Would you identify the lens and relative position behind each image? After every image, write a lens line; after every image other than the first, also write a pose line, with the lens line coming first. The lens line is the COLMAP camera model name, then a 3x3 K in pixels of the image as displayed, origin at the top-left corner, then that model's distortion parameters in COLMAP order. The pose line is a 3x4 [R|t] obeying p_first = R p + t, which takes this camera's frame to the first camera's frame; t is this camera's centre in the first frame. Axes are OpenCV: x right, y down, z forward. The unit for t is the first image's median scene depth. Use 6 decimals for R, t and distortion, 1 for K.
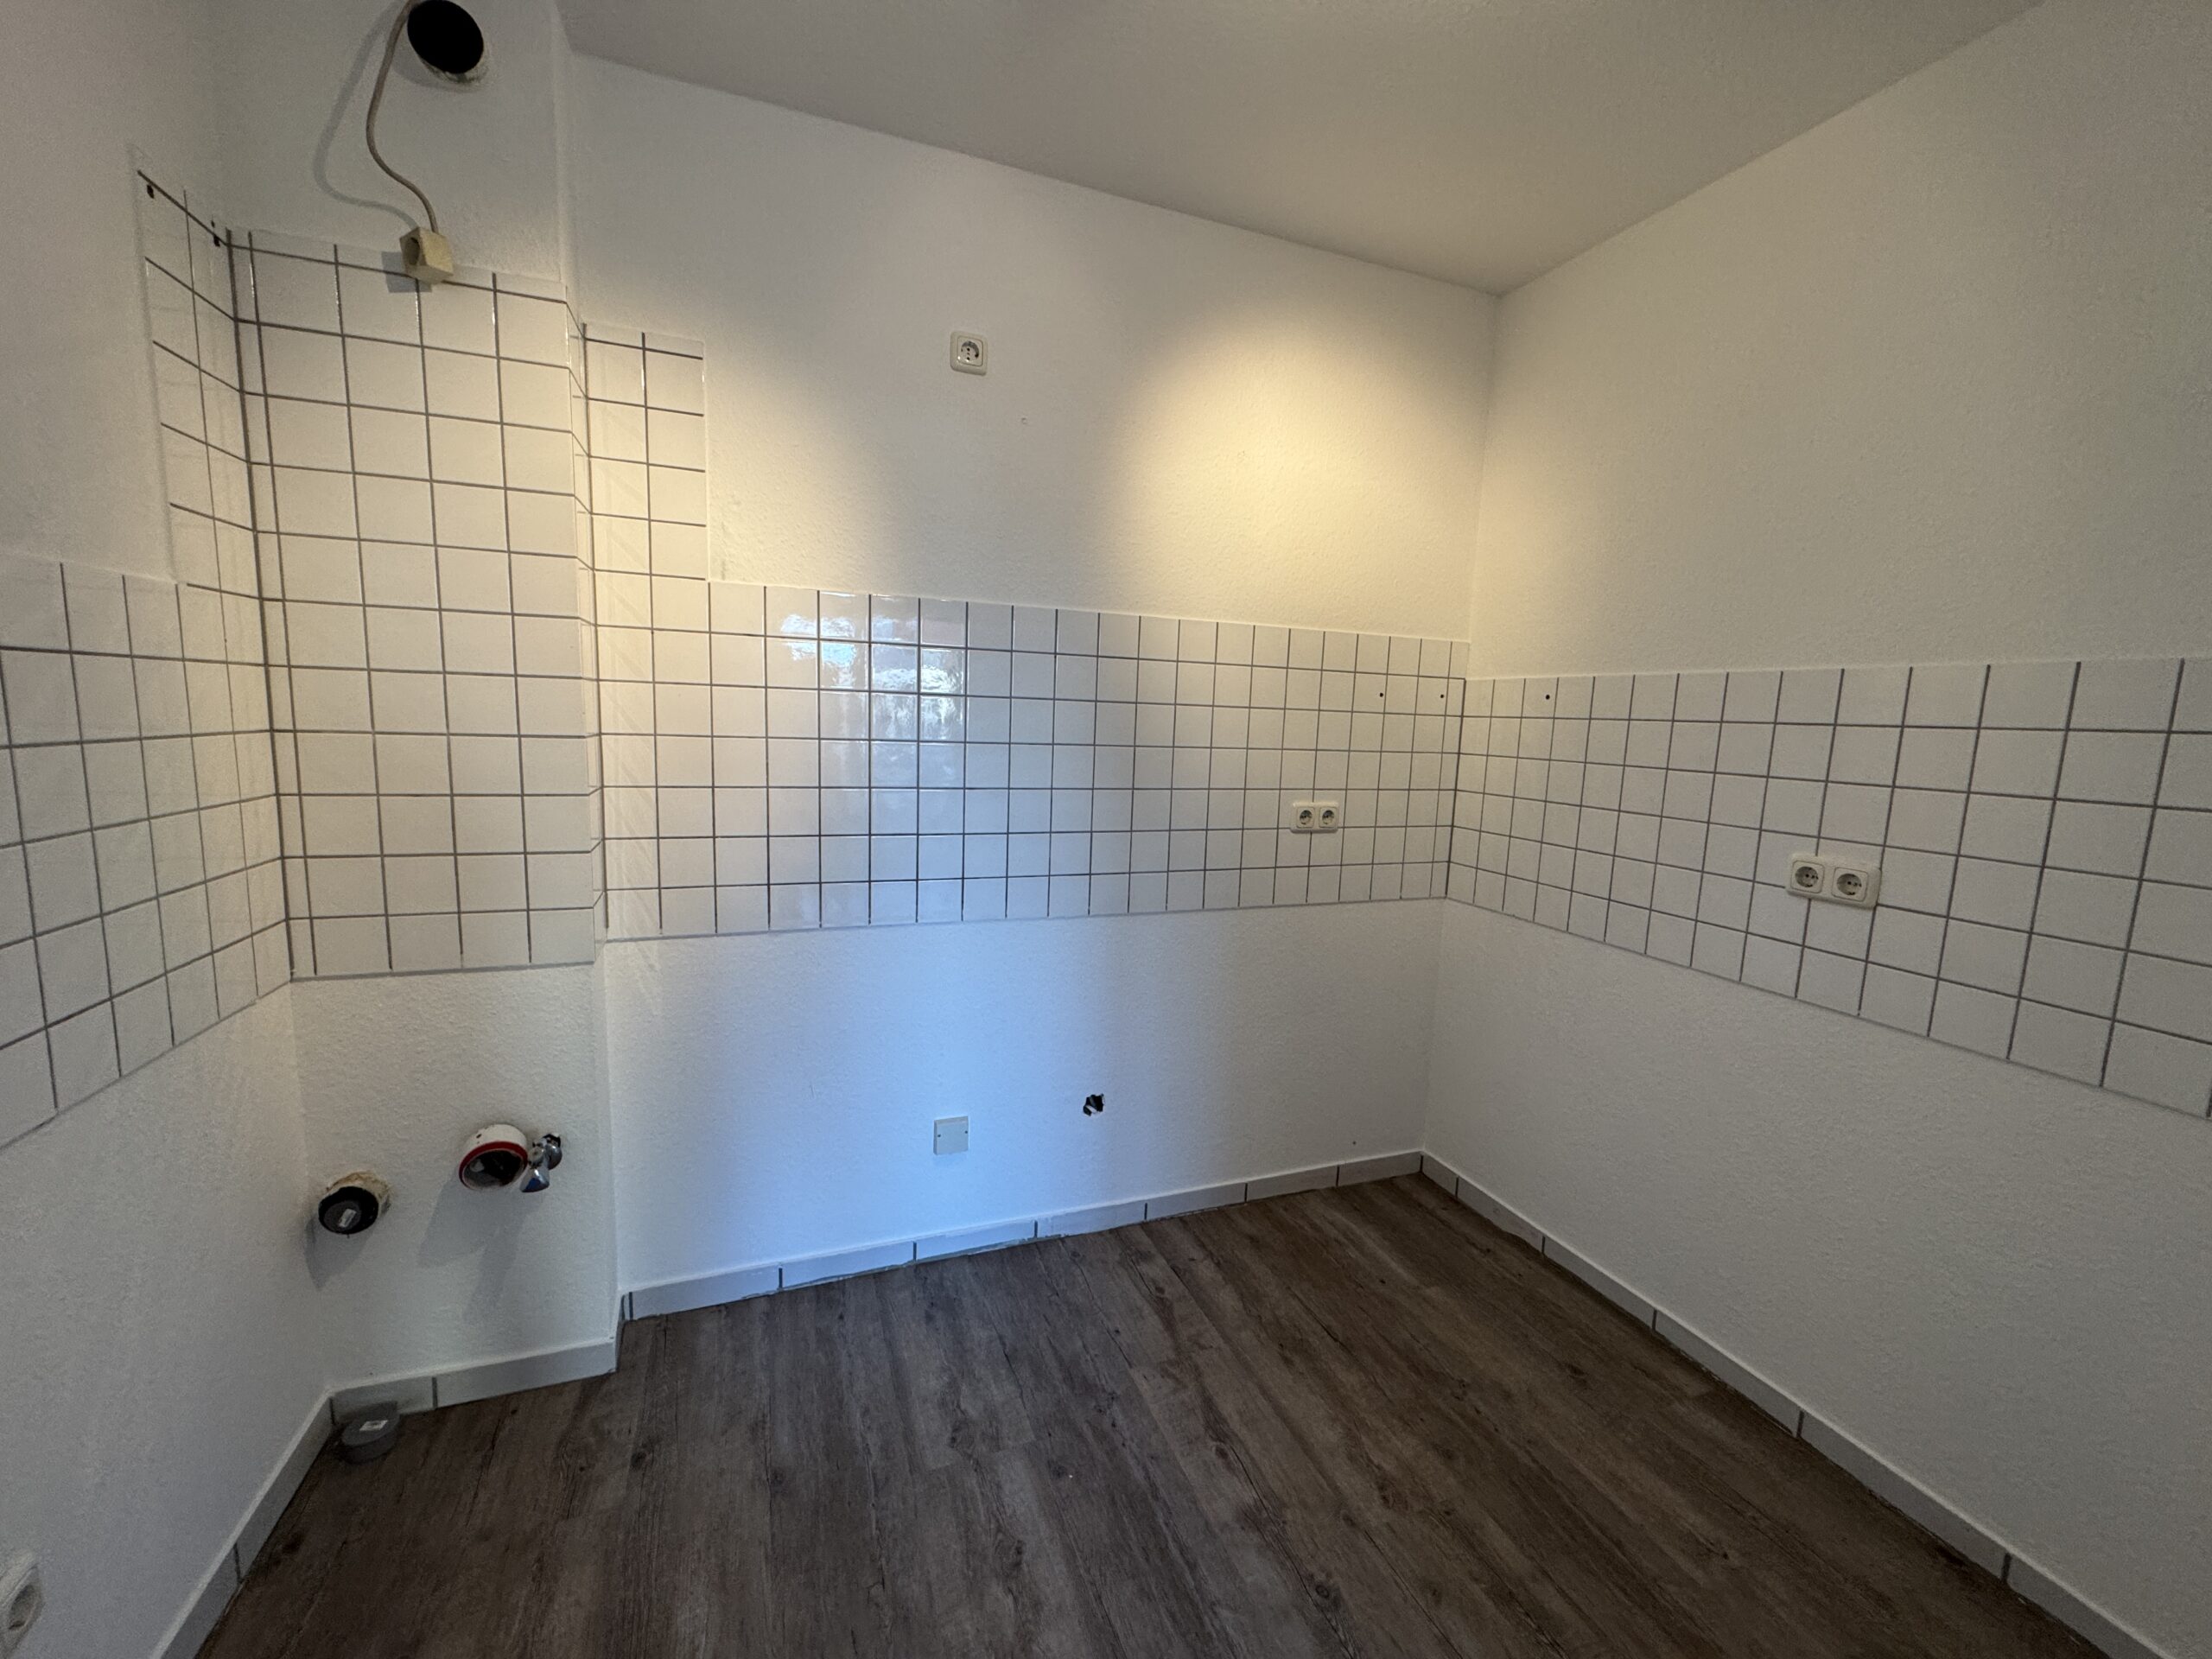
lens RADIAL K [[889.3, 0, 1106.0], [0, 889.3, 829.5], [0, 0, 1]] dist [-0.000193, -0.000010]
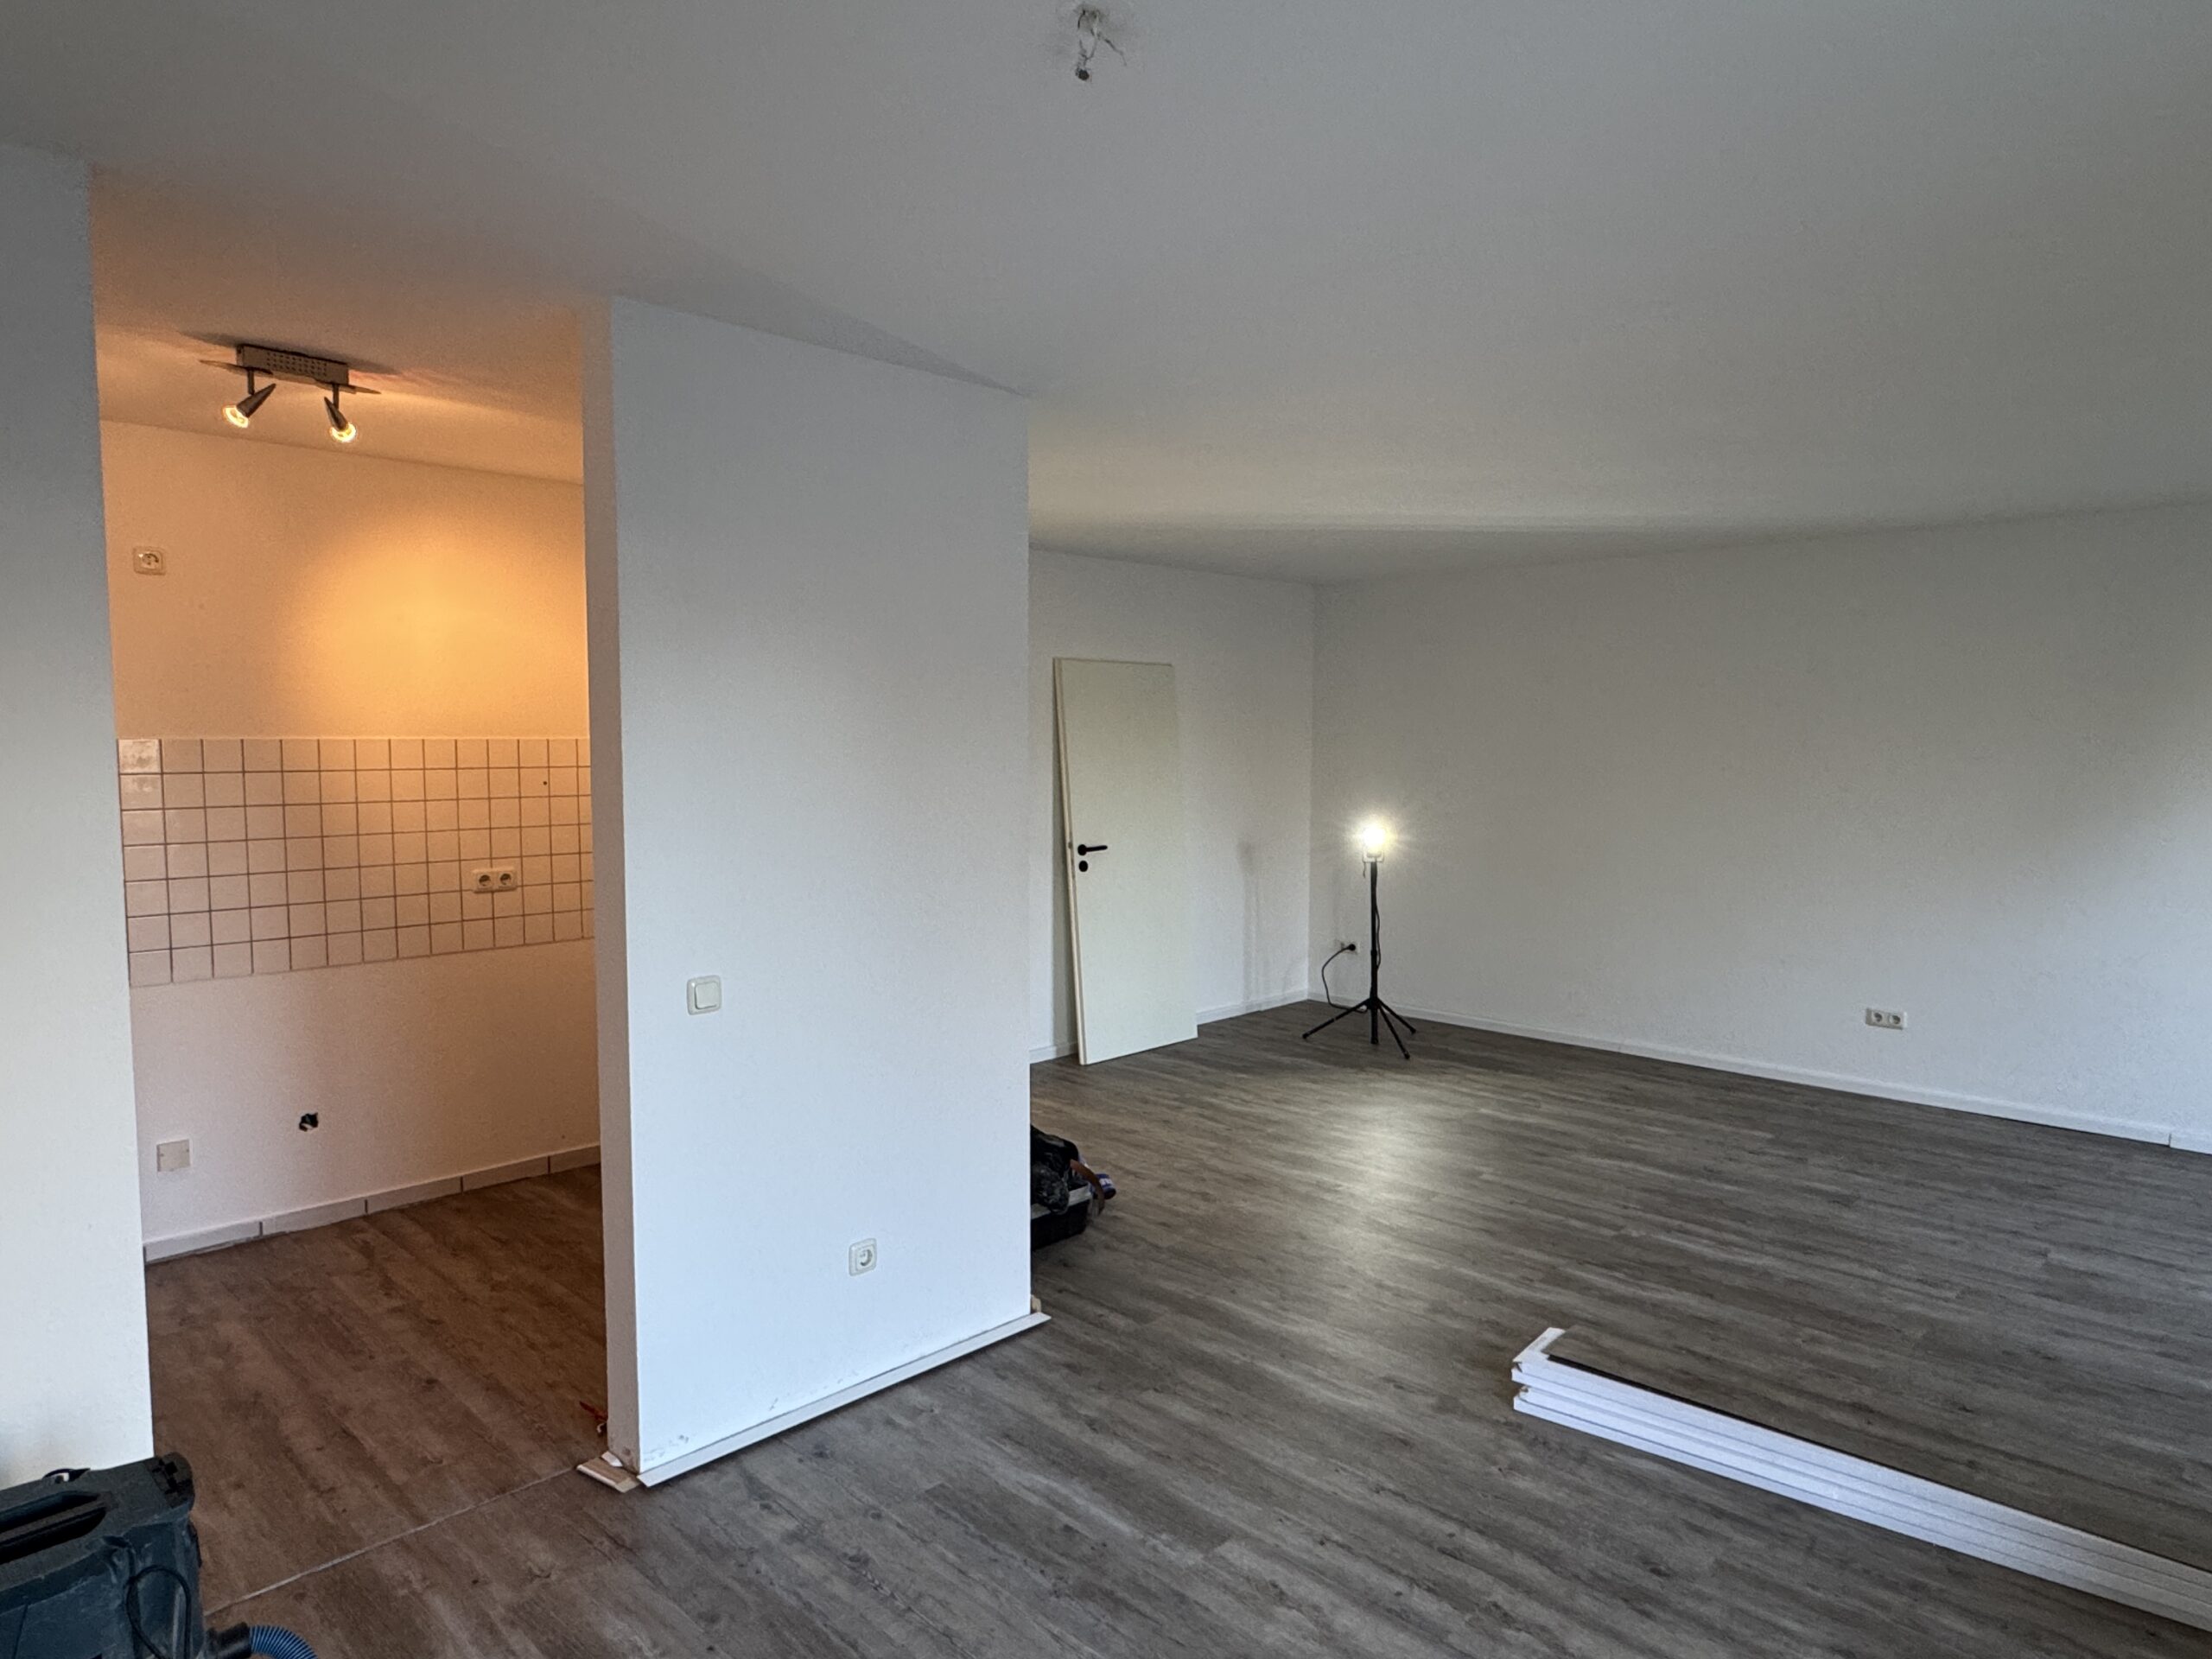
lens RADIAL K [[1343.2, 0, 1106.0], [0, 1343.2, 829.5], [0, 0, 1]] dist [-0.003405, -0.000360]
pose [[0.909786, -0.065679, 0.409848, 0.264350], [0.088455, 0.995399, -0.036840, 0.067969], [-0.405542, 0.069769, 0.911410, -1.226910]]
